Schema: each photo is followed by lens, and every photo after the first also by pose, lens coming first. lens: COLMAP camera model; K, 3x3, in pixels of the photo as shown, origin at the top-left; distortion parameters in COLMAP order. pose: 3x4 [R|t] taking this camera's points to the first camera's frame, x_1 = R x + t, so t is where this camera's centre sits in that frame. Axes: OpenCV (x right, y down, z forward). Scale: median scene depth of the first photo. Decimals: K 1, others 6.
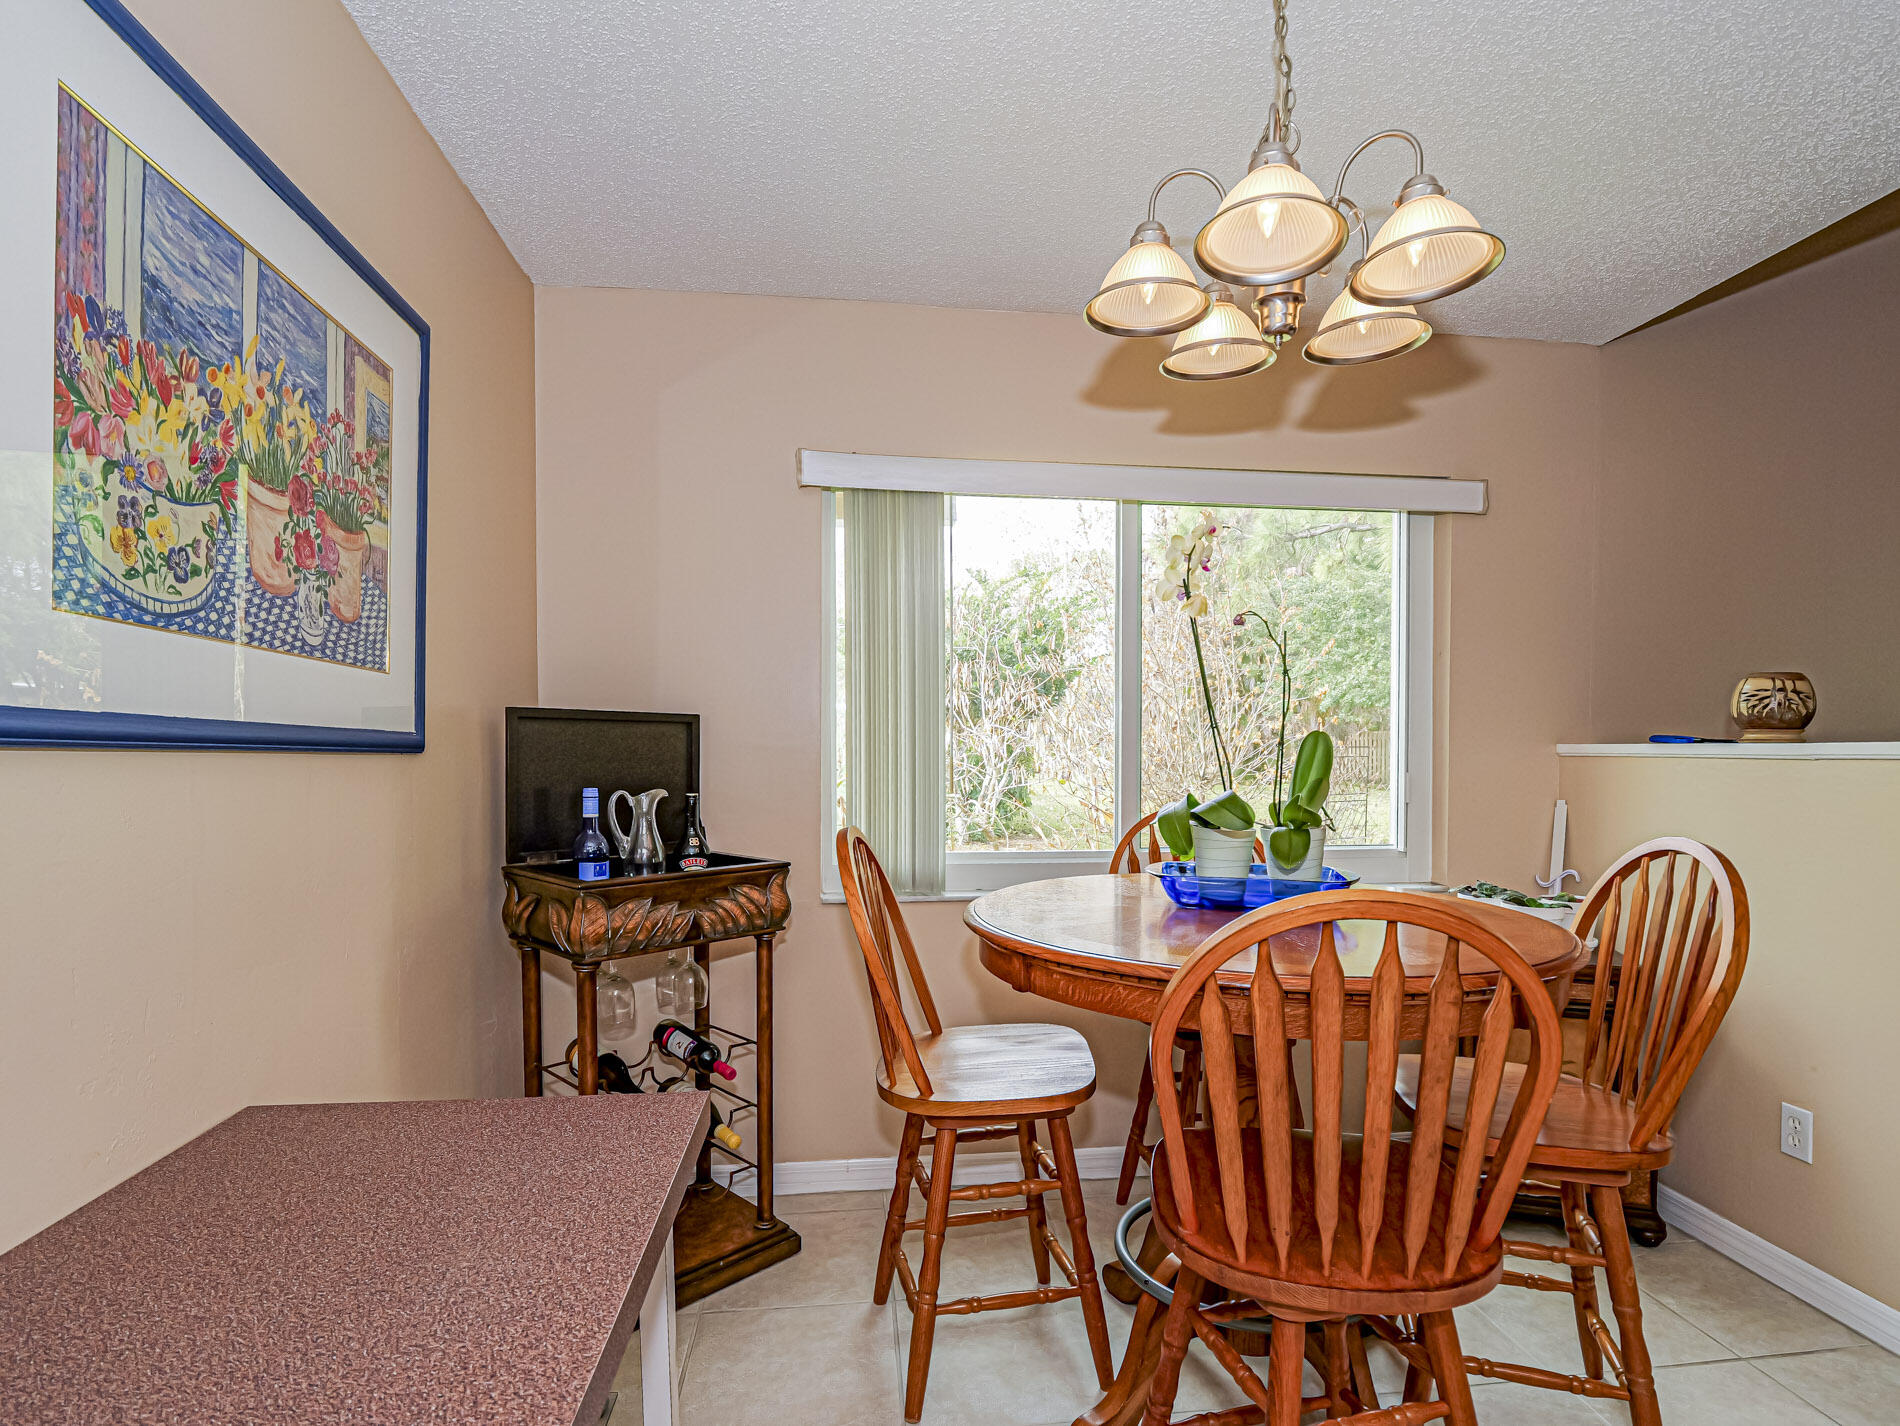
lens RADIAL K [[936.3, 0, 945.3], [0, 936.3, 769.0], [0, 0, 1]] dist [-0.004618, -0.003050]
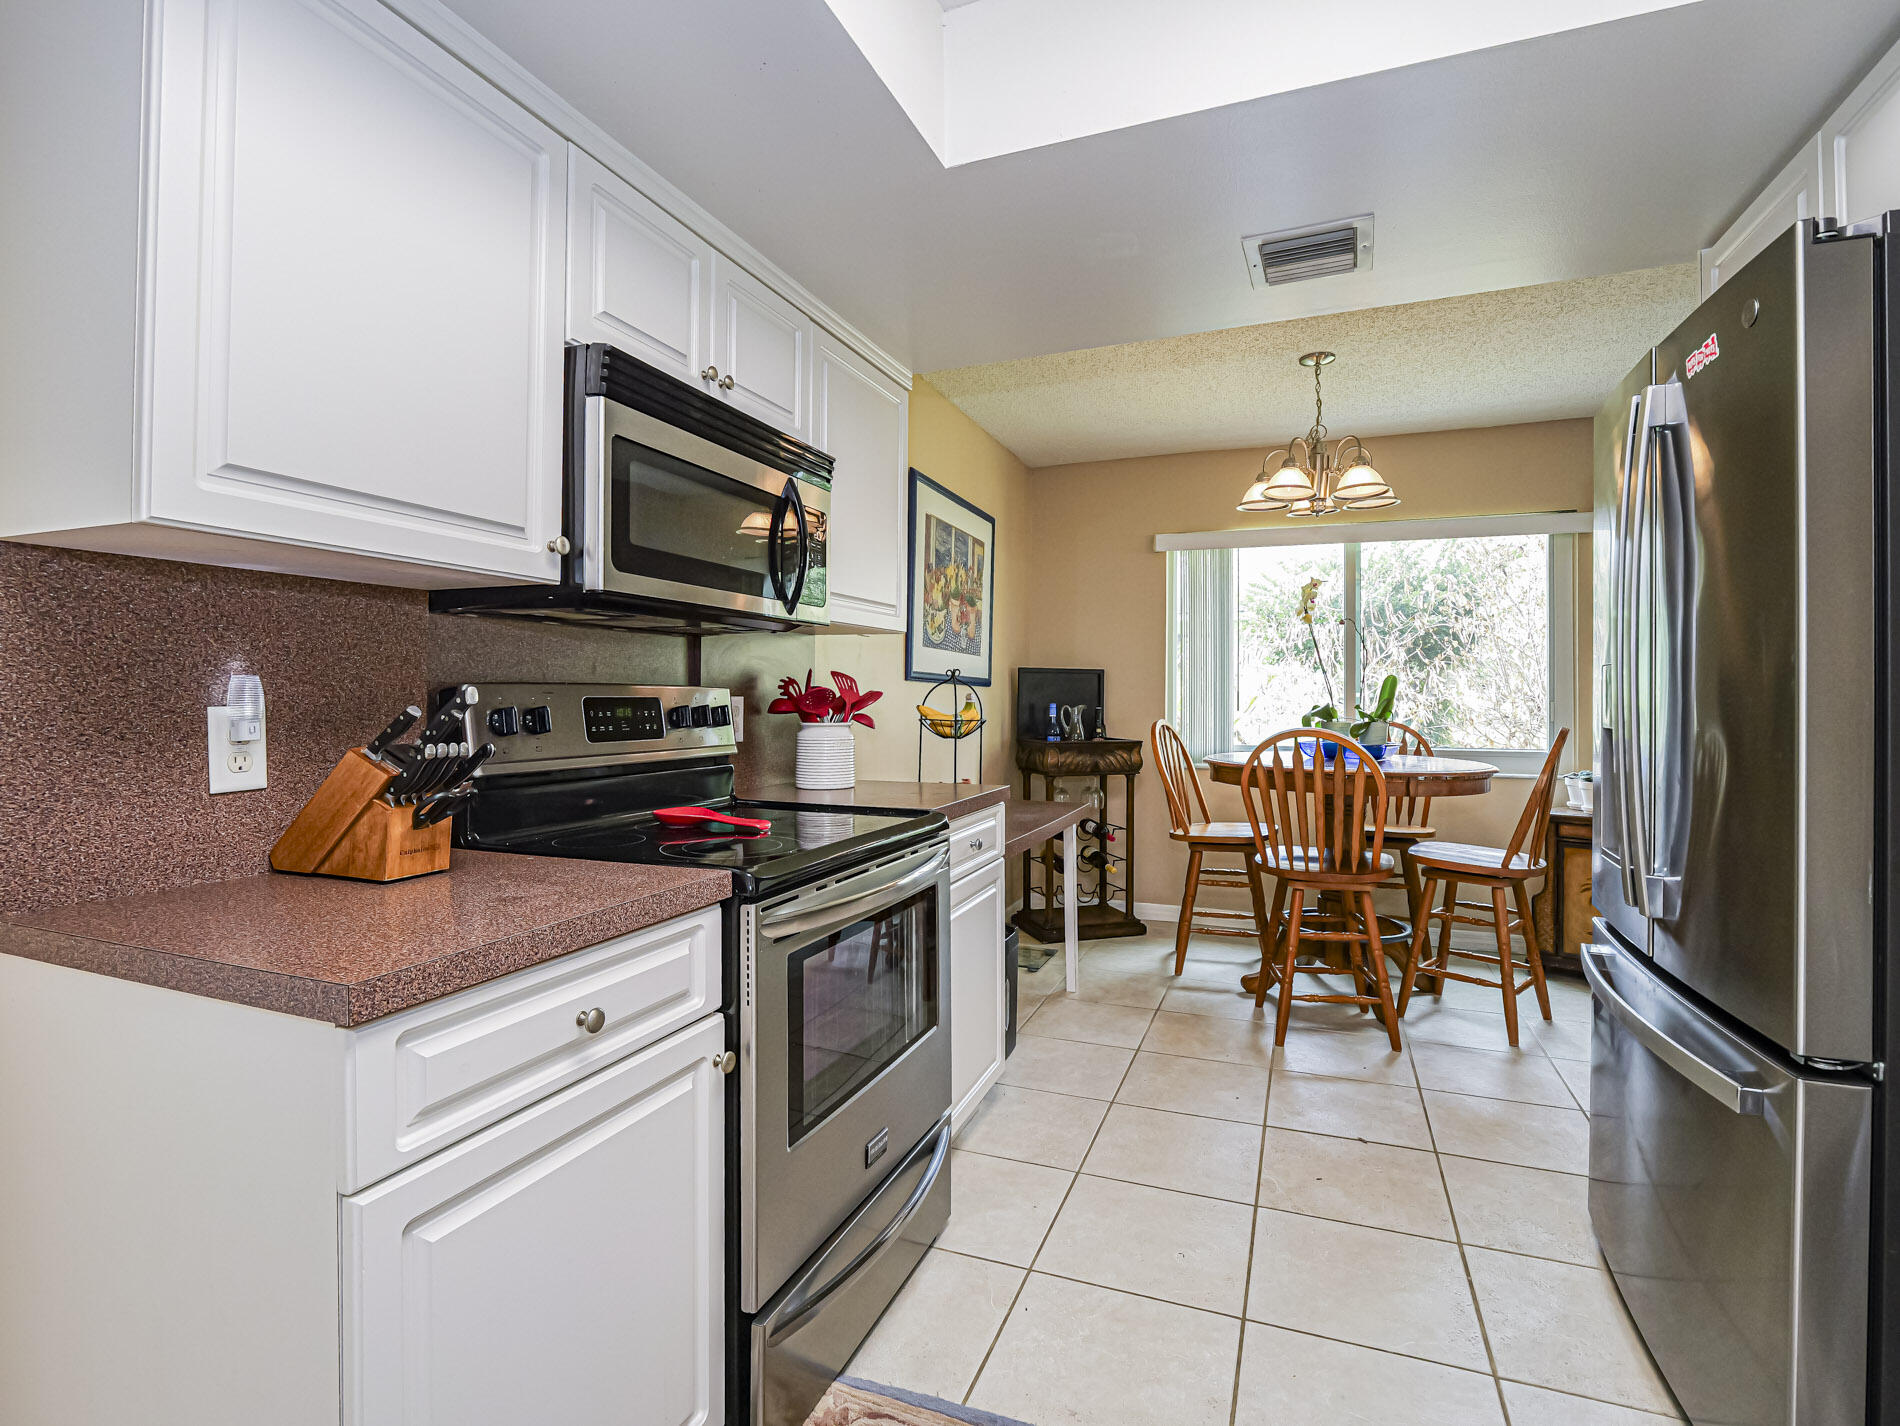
lens RADIAL K [[936.3, 0, 947.0], [0, 936.3, 708.9], [0, 0, 1]] dist [-0.004618, -0.003050]
pose [[0.886935, 0.011093, -0.461761, 0.414344], [-0.016104, 0.999846, -0.006912, 0.051239], [0.461613, 0.013567, 0.886978, -1.059785]]
